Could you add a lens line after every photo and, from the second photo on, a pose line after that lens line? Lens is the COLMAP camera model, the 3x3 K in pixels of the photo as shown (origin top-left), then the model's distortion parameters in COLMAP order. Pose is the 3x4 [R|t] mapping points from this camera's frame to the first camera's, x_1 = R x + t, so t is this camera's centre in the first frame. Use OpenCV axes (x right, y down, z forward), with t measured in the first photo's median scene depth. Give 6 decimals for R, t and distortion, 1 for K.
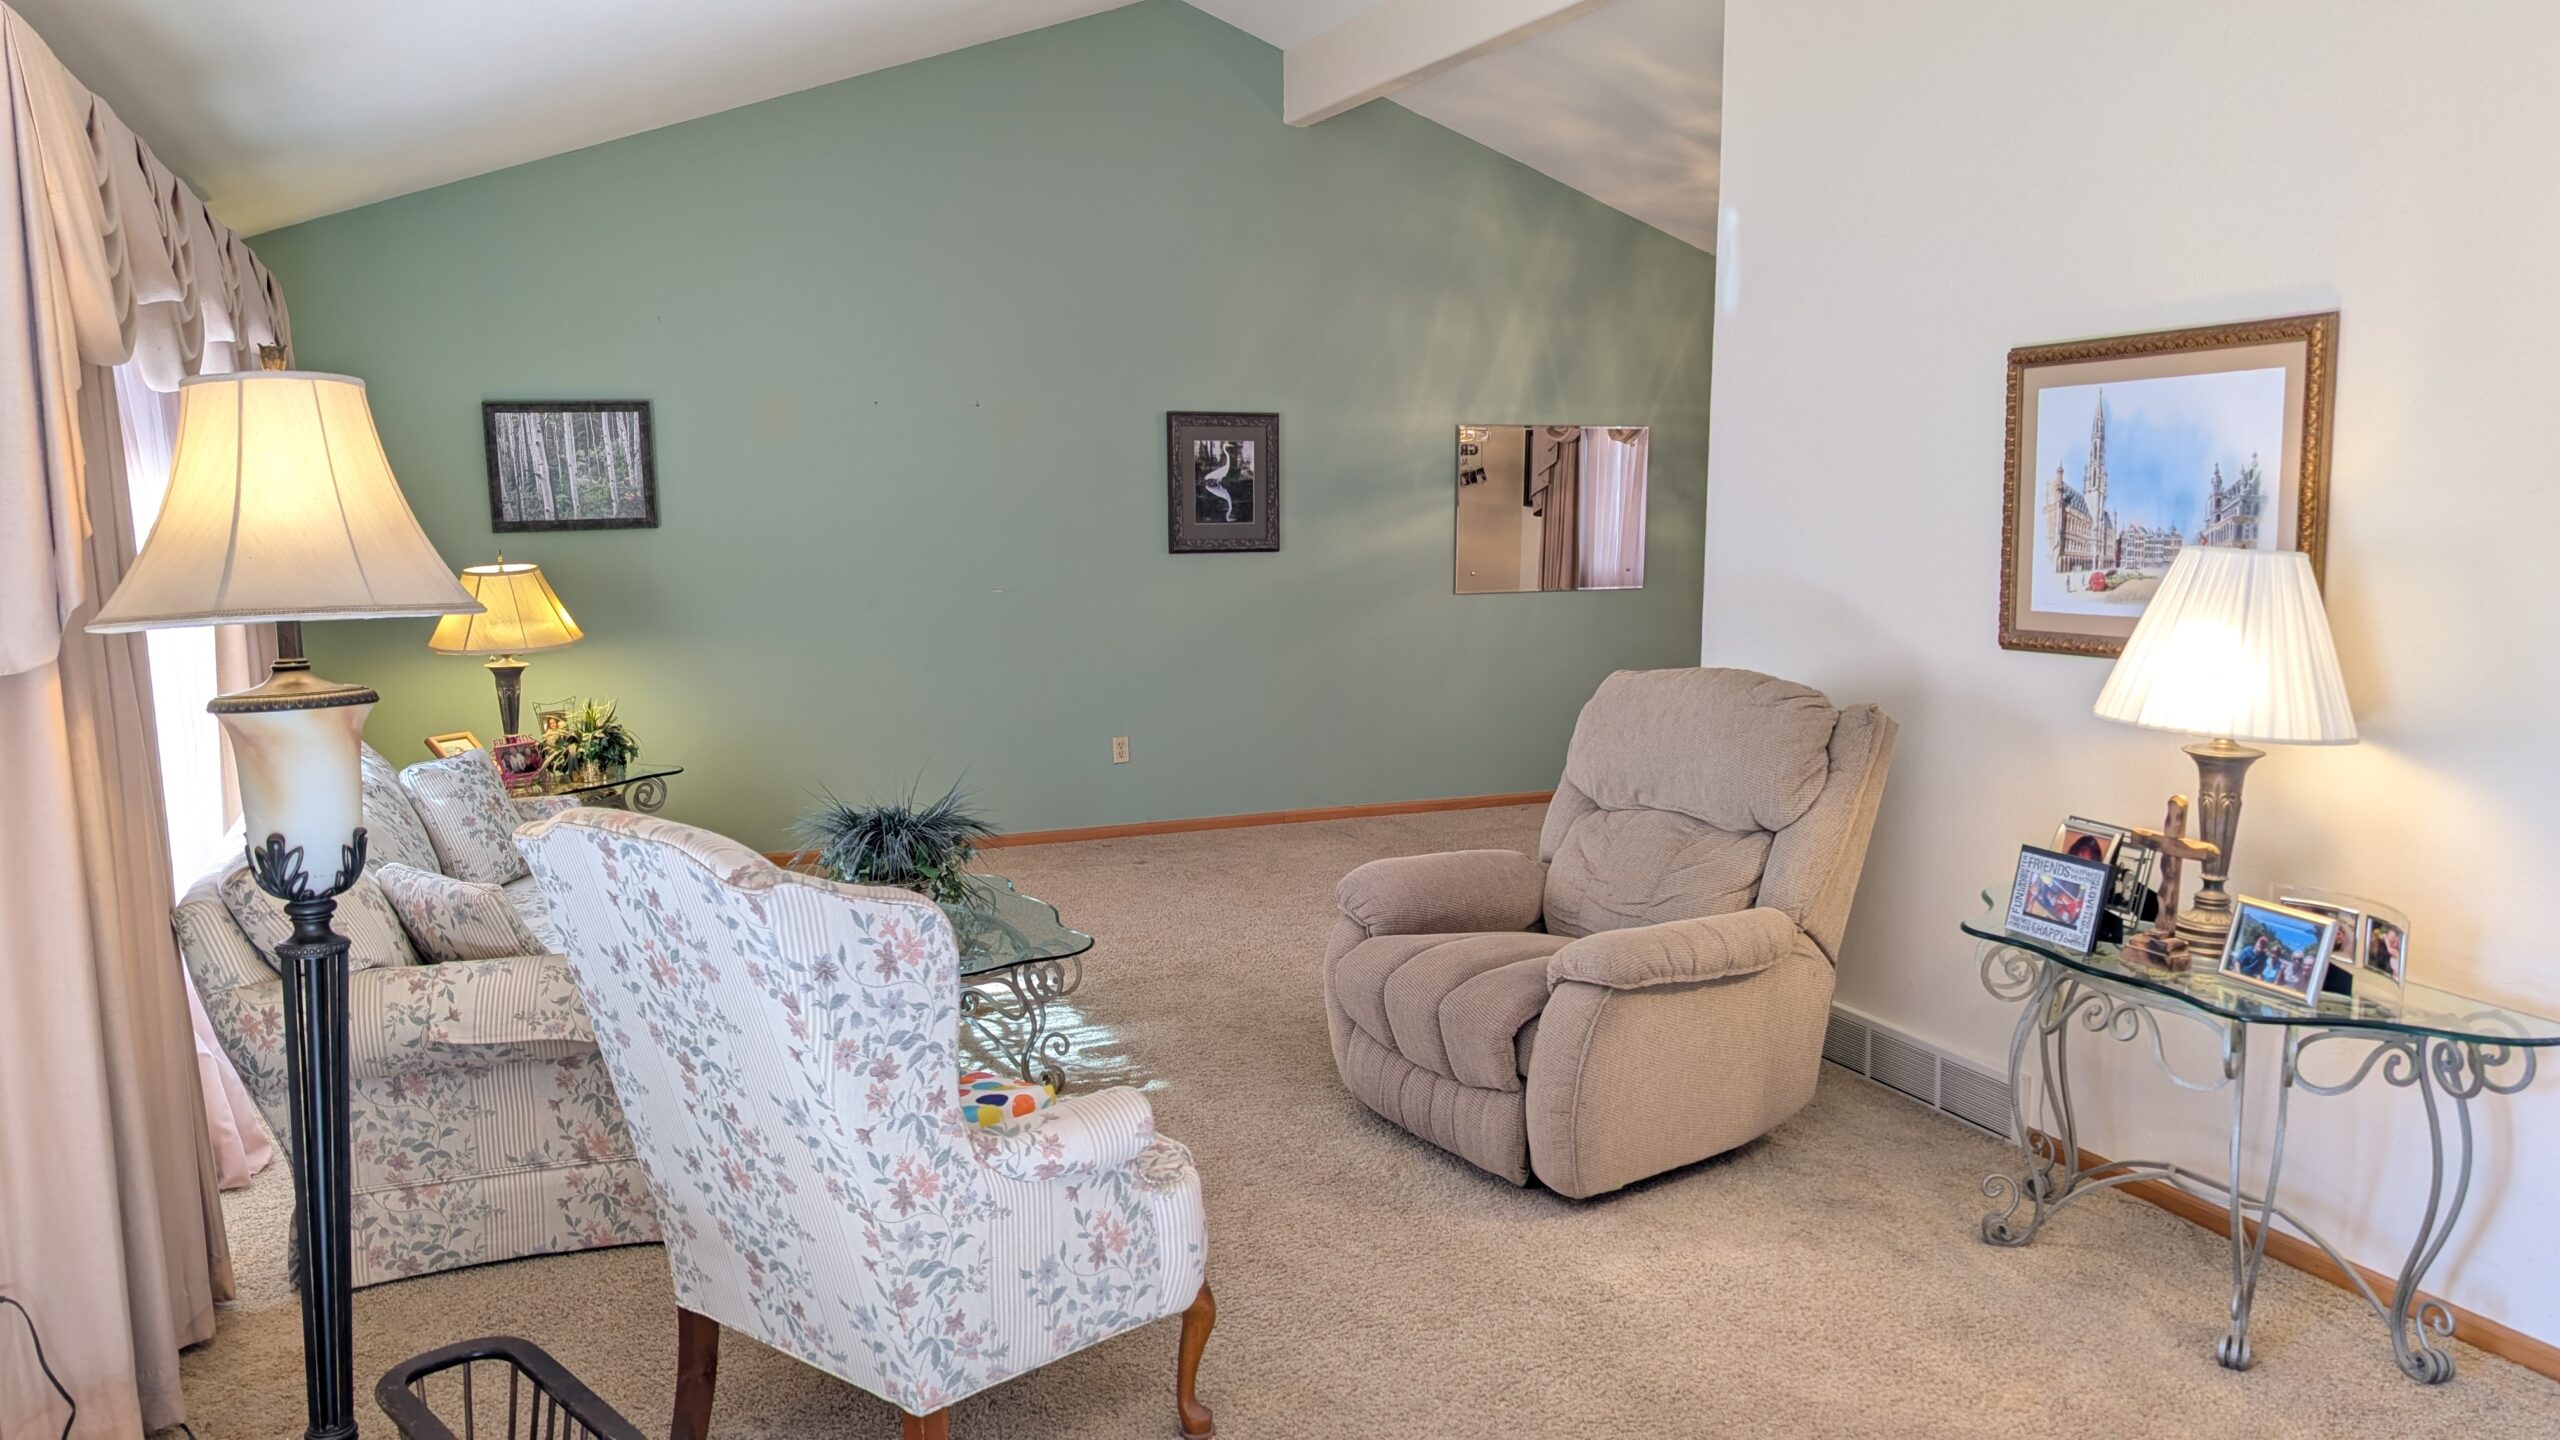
lens RADIAL K [[1835.9, 0, 1296.8], [0, 1835.9, 734.8], [0, 0, 1]] dist [0.022081, -0.028052]
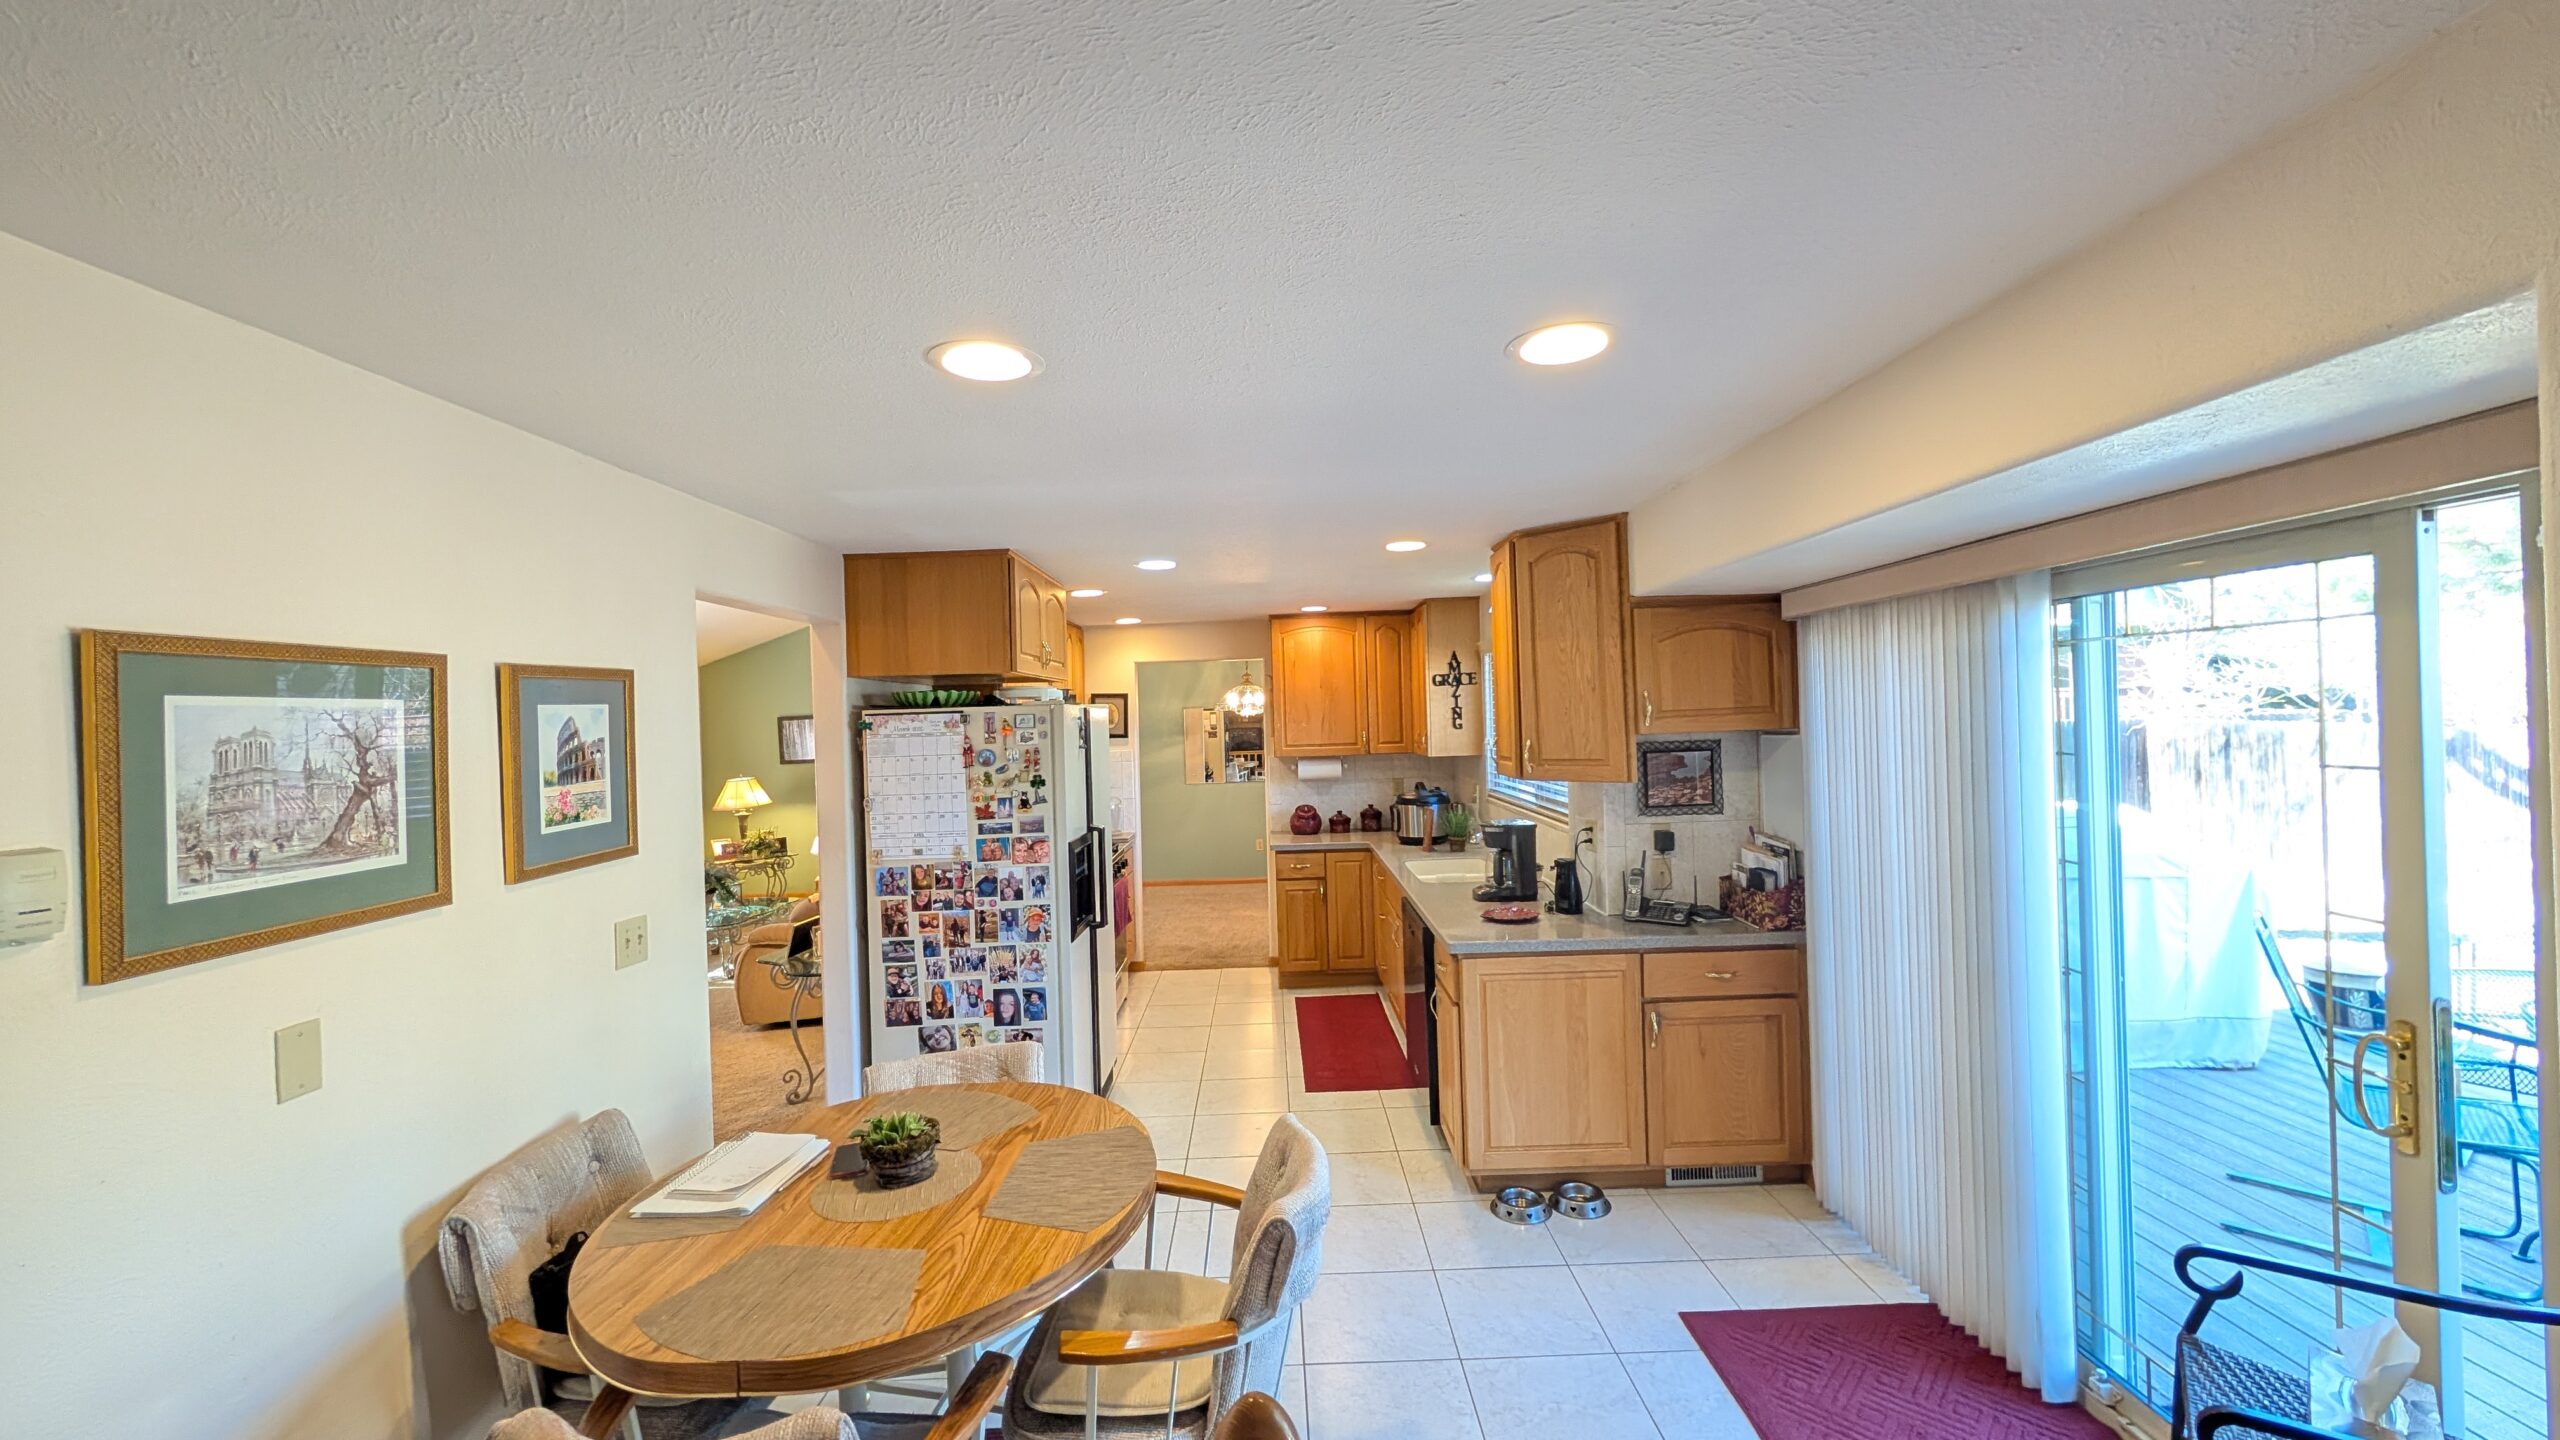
lens RADIAL K [[959.0, 0, 1266.0], [0, 959.0, 723.6], [0, 0, 1]] dist [-0.003913, 0.000706]
pose [[0.910972, -0.024728, -0.411726, 1.388650], [-0.026846, 0.992530, -0.119008, -0.033775], [0.411593, 0.119466, 0.903504, 0.003612]]
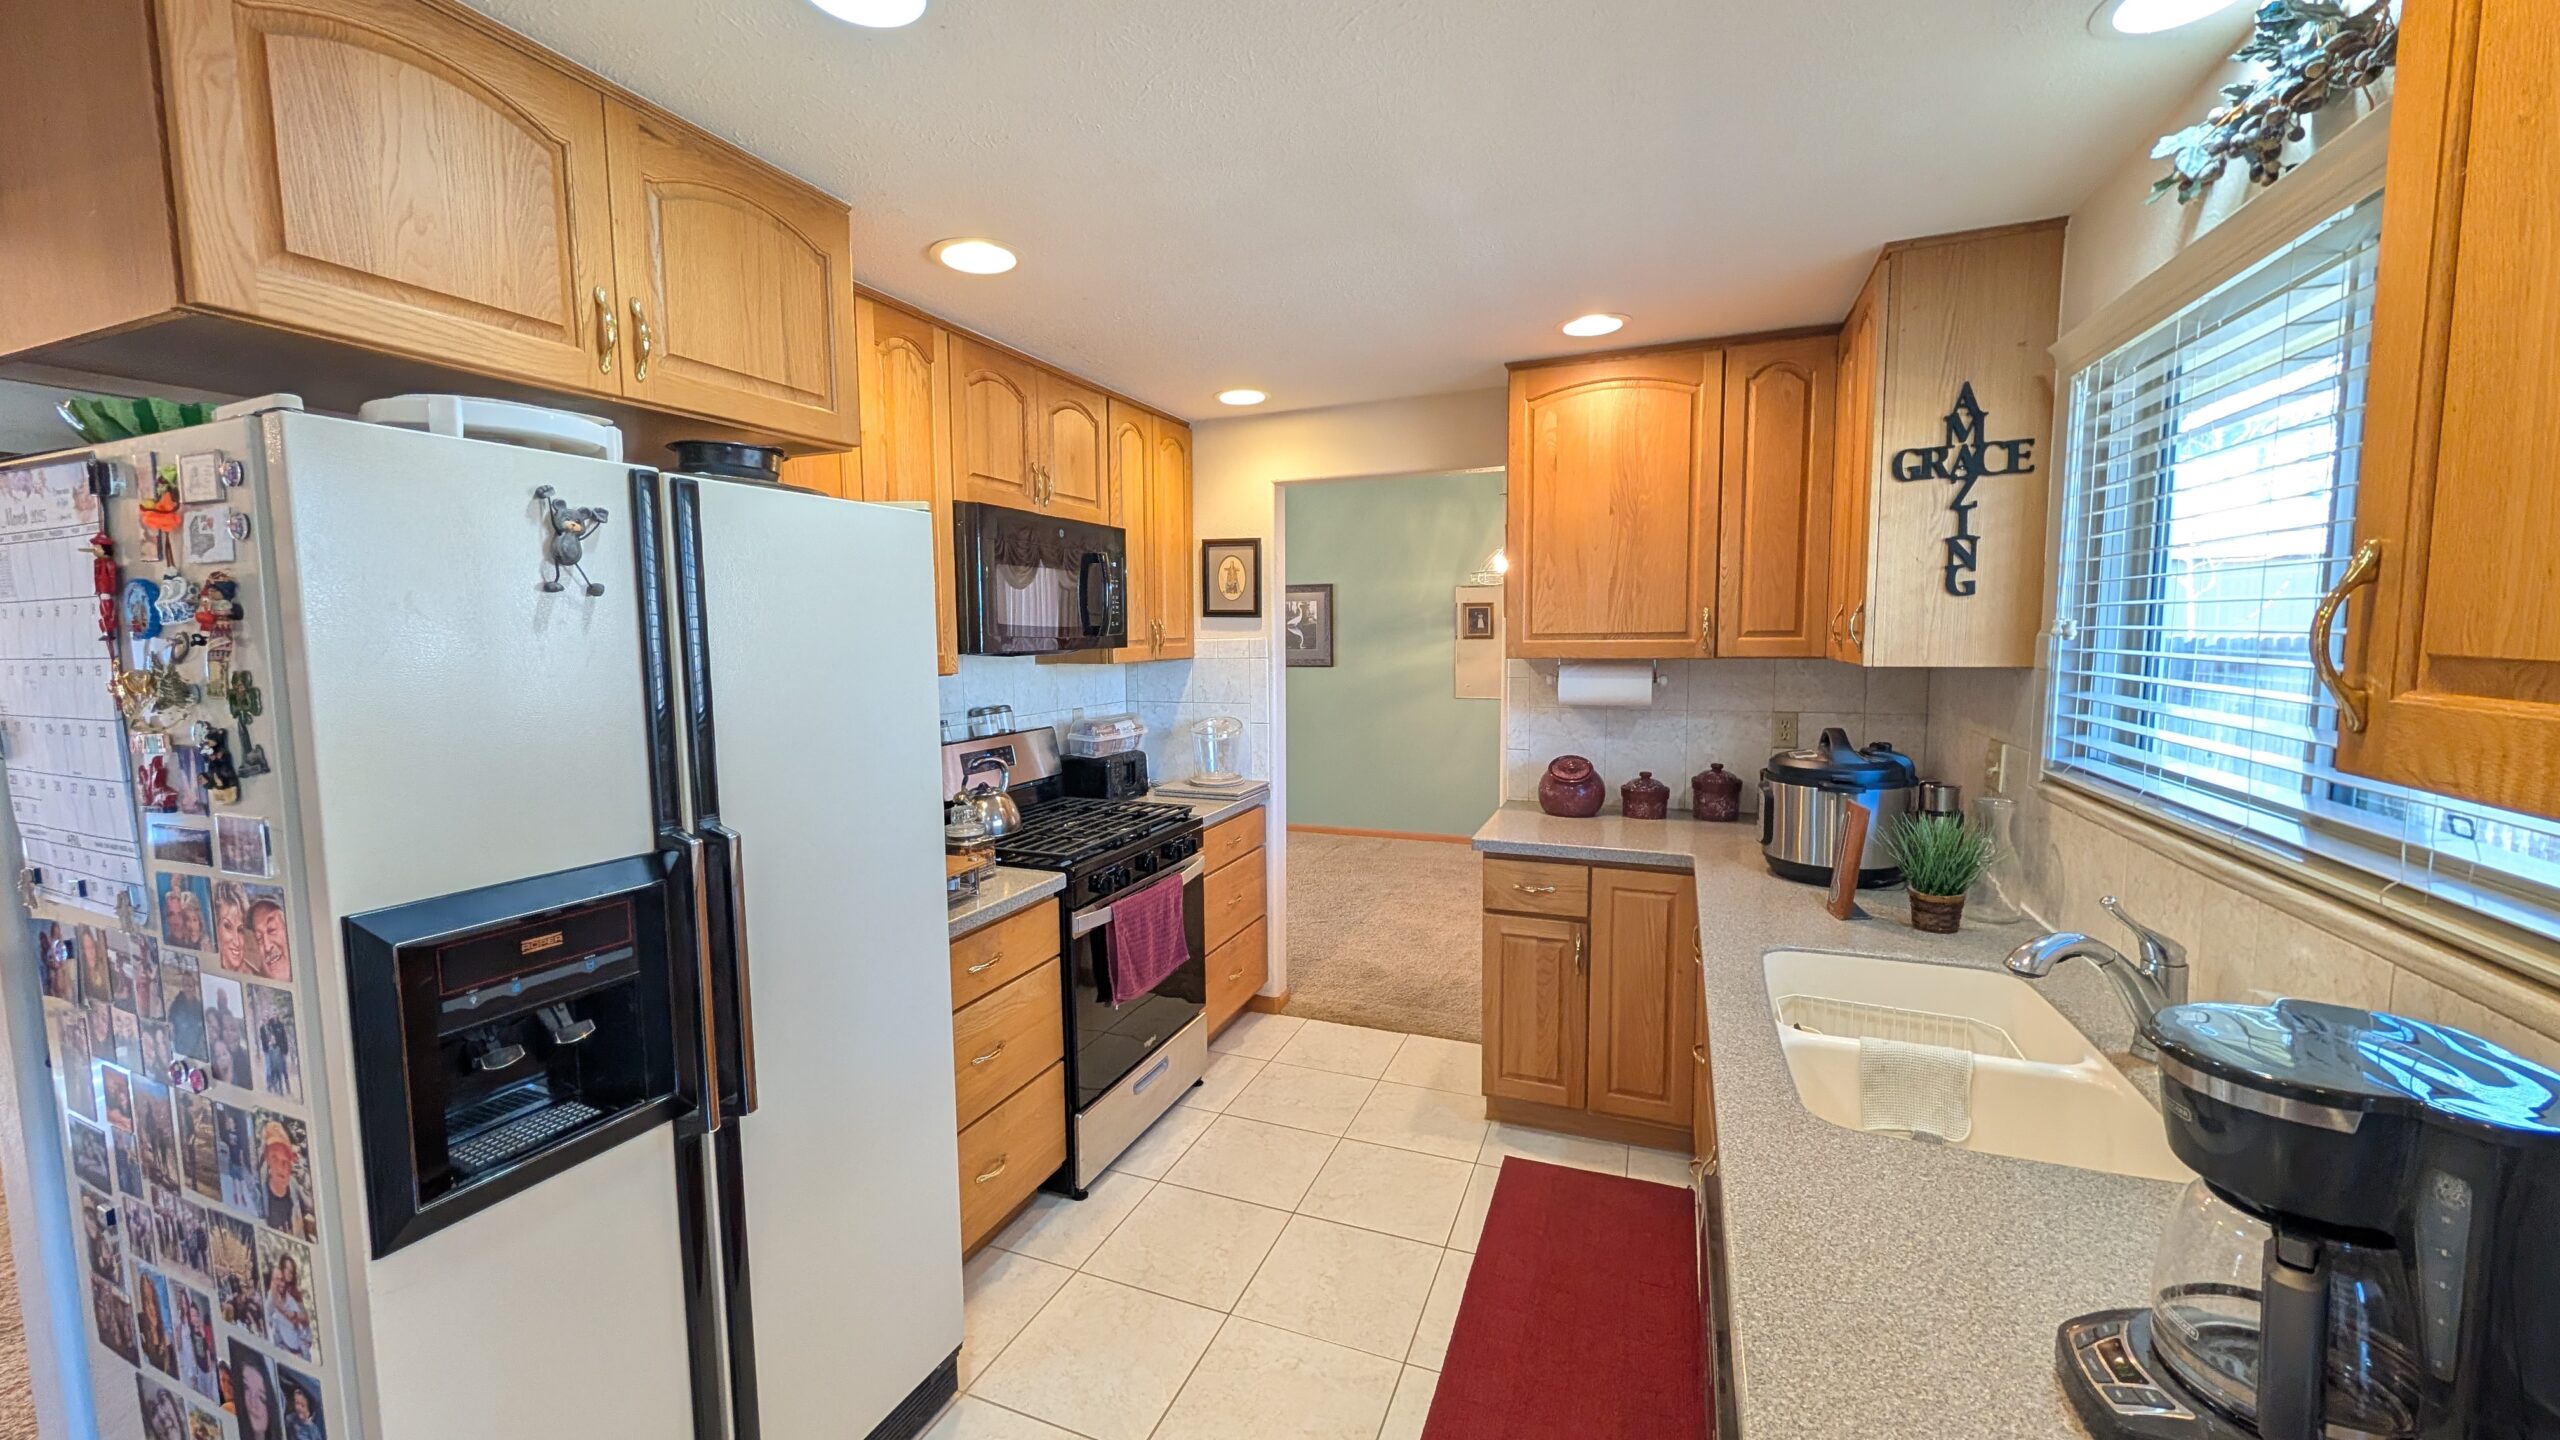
lens RADIAL K [[959.0, 0, 1273.9], [0, 959.0, 715.7], [0, 0, 1]] dist [-0.003913, 0.000706]
pose [[0.688238, 0.058809, -0.723098, 1.190425], [-0.089088, 0.996017, -0.003788, -0.099510], [0.719995, 0.067027, 0.690735, 0.760568]]
